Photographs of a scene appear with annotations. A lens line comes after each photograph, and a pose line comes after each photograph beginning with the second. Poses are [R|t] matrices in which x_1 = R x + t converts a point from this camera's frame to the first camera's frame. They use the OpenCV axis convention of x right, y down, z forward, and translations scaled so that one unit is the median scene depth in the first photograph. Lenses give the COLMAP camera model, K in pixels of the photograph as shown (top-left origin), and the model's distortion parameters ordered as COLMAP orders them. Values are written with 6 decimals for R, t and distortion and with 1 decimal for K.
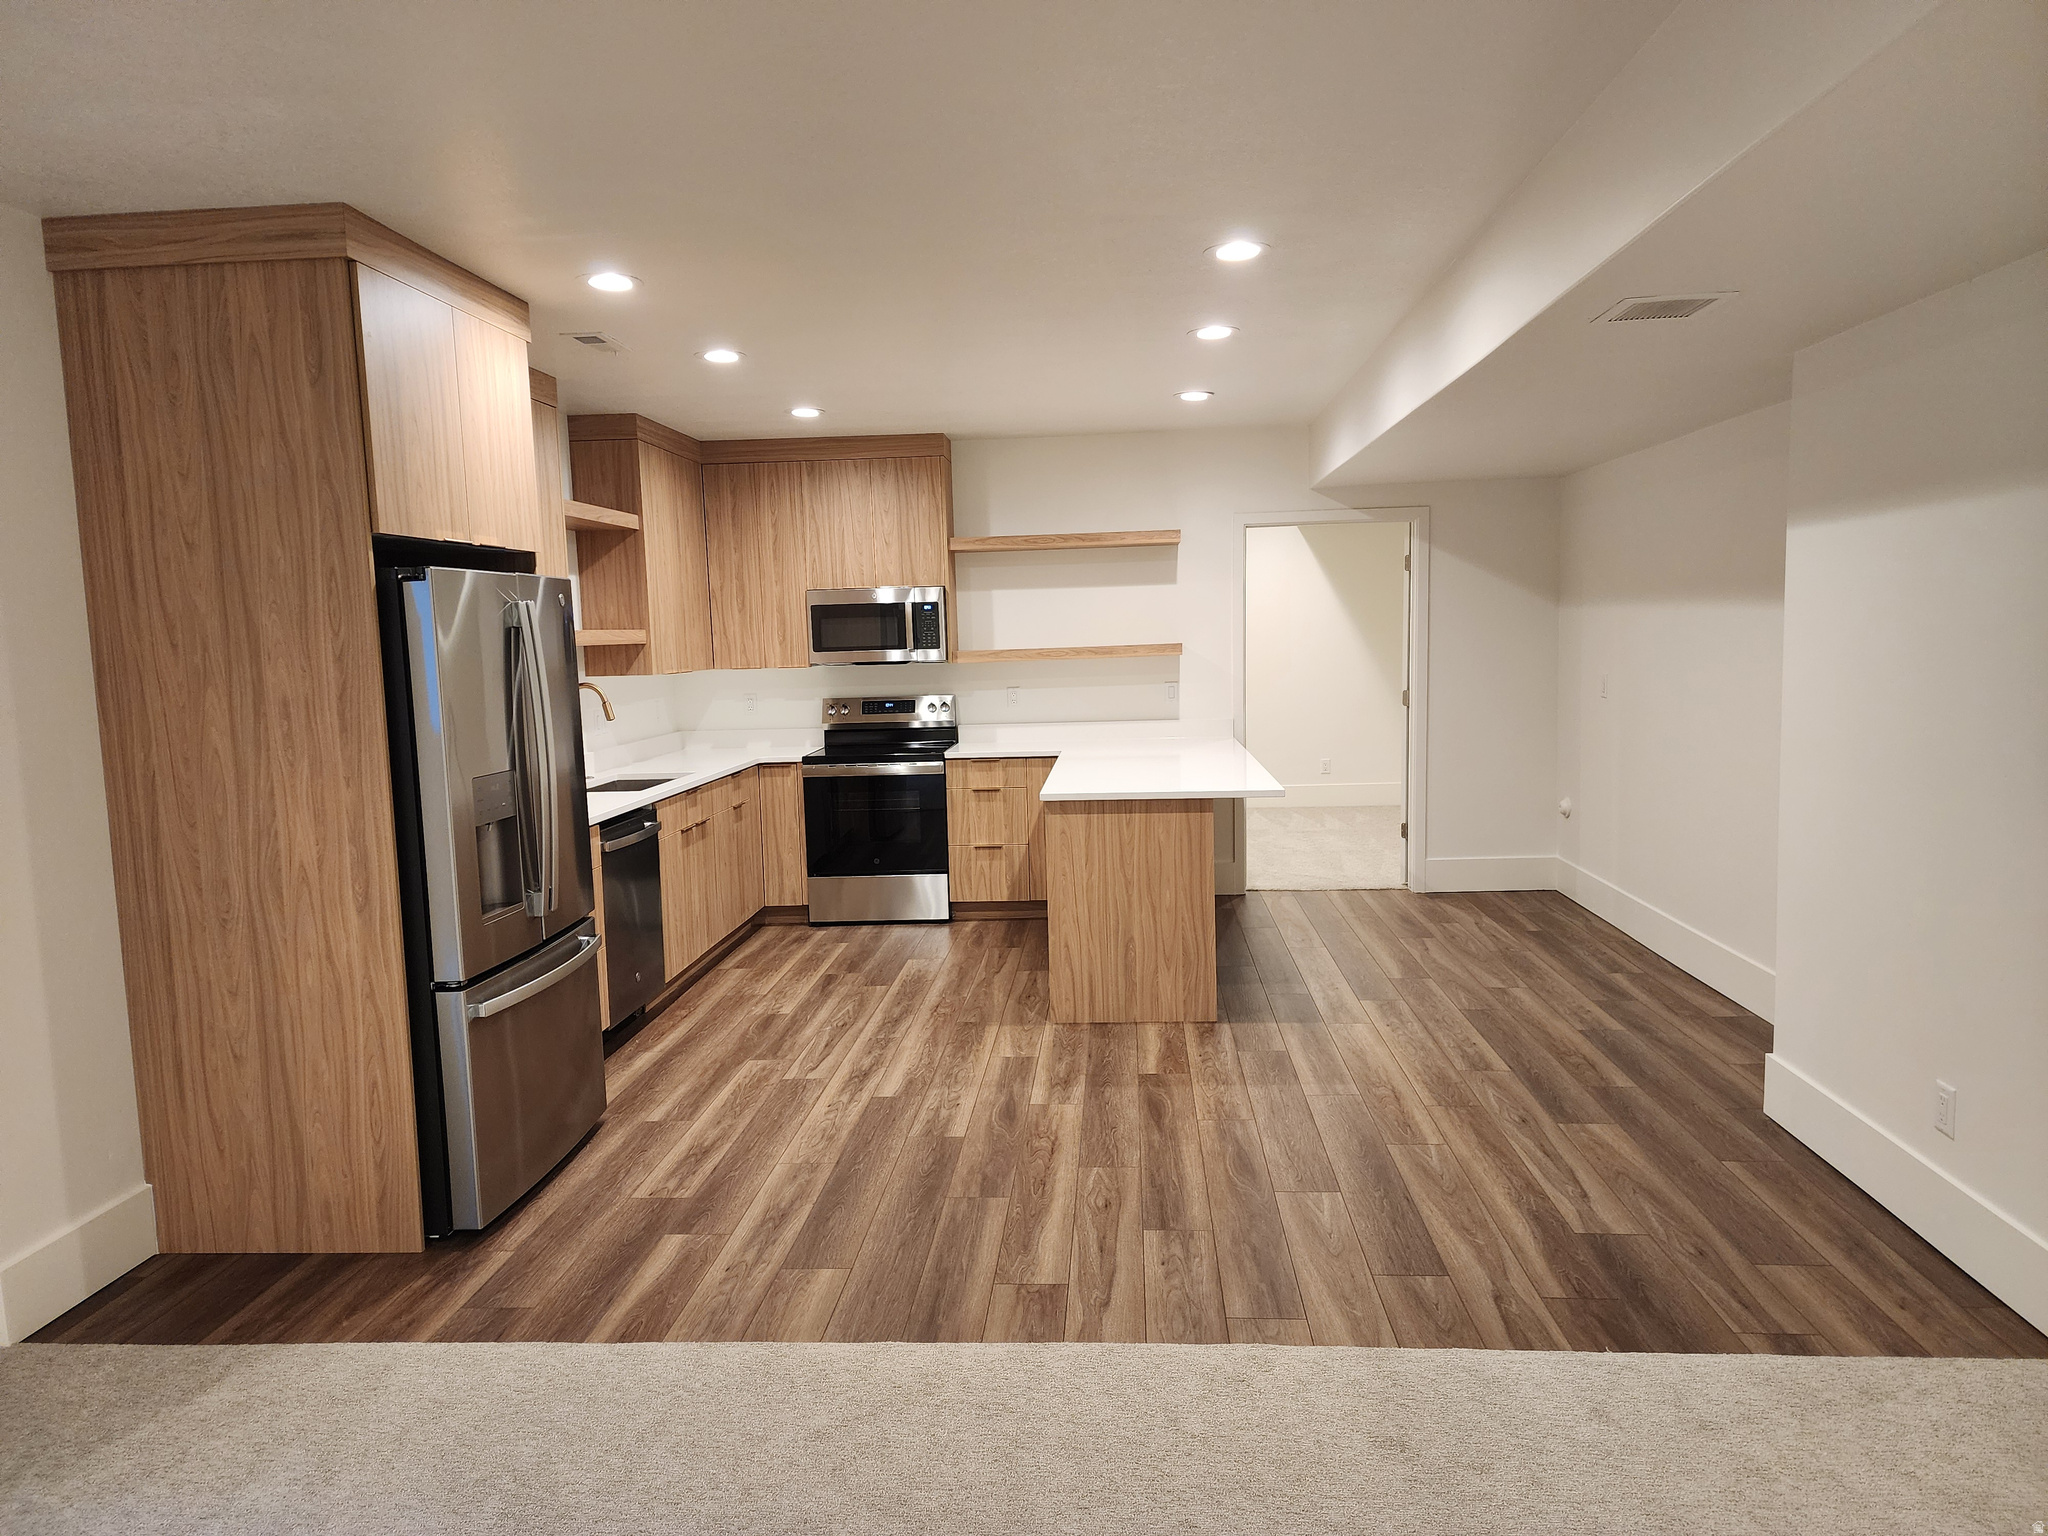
lens RADIAL K [[1294.9, 0, 1015.4], [0, 1294.9, 764.4], [0, 0, 1]] dist [0.057963, -0.050529]
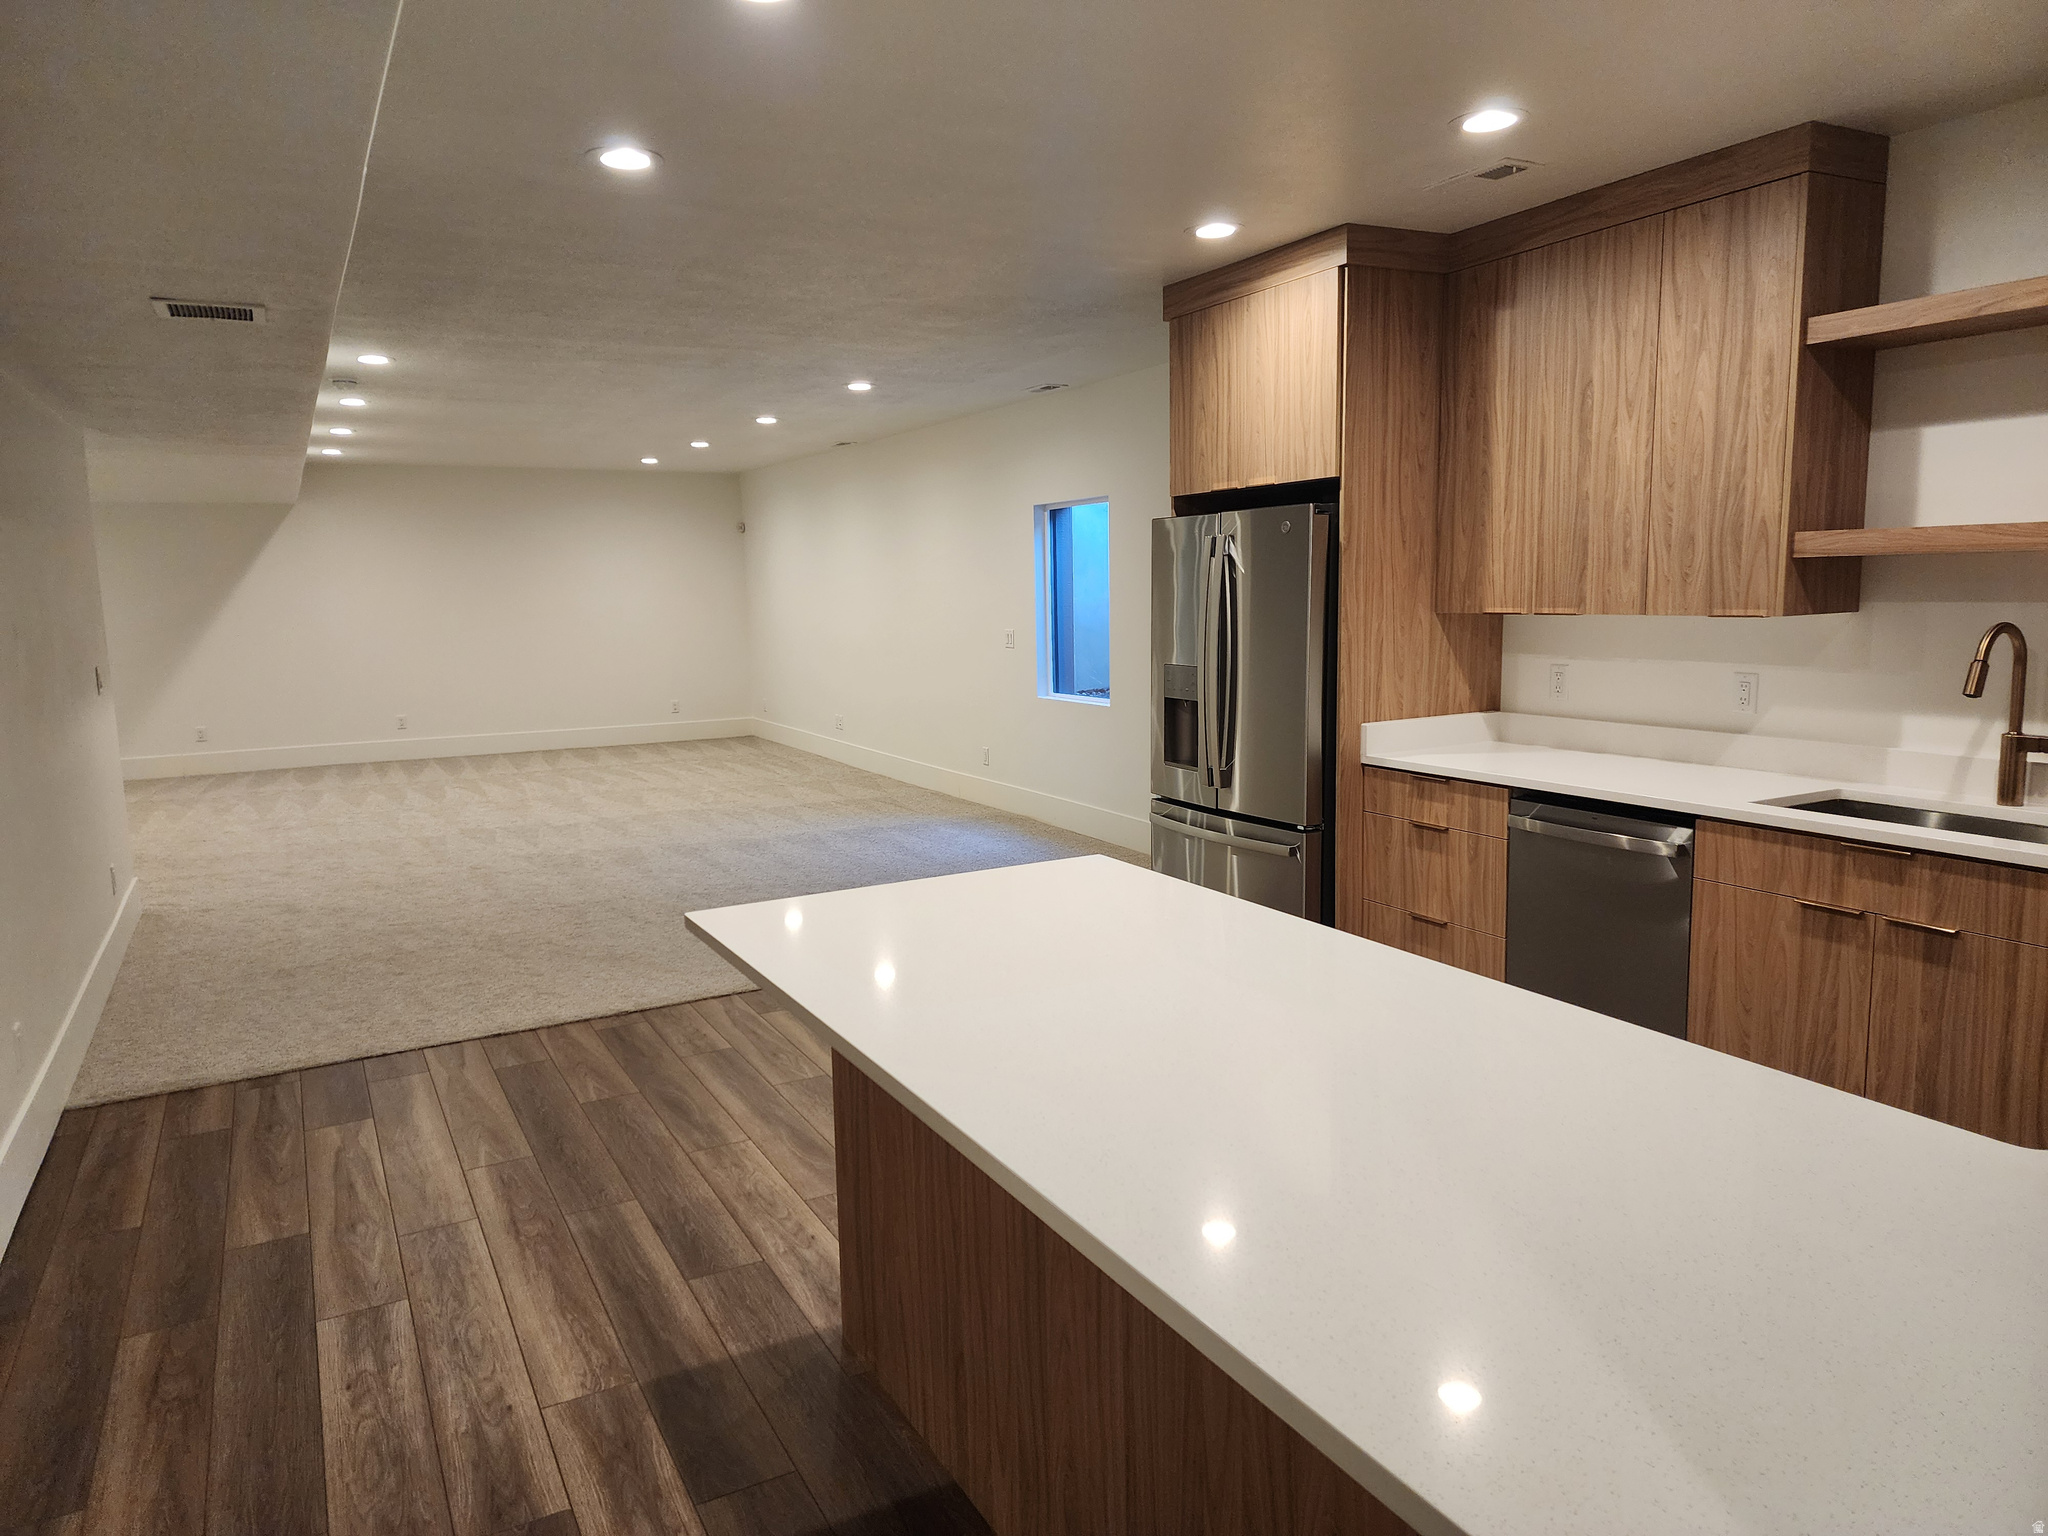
lens RADIAL K [[1394.1, 0, 1024.0], [0, 1394.1, 768.0], [0, 0, 1]] dist [0.069656, -0.065524]
pose [[-0.833888, 0.120586, -0.538600, 0.529283], [-0.012039, 0.971636, 0.236176, -0.224907], [0.551803, 0.203428, -0.808783, 2.059984]]
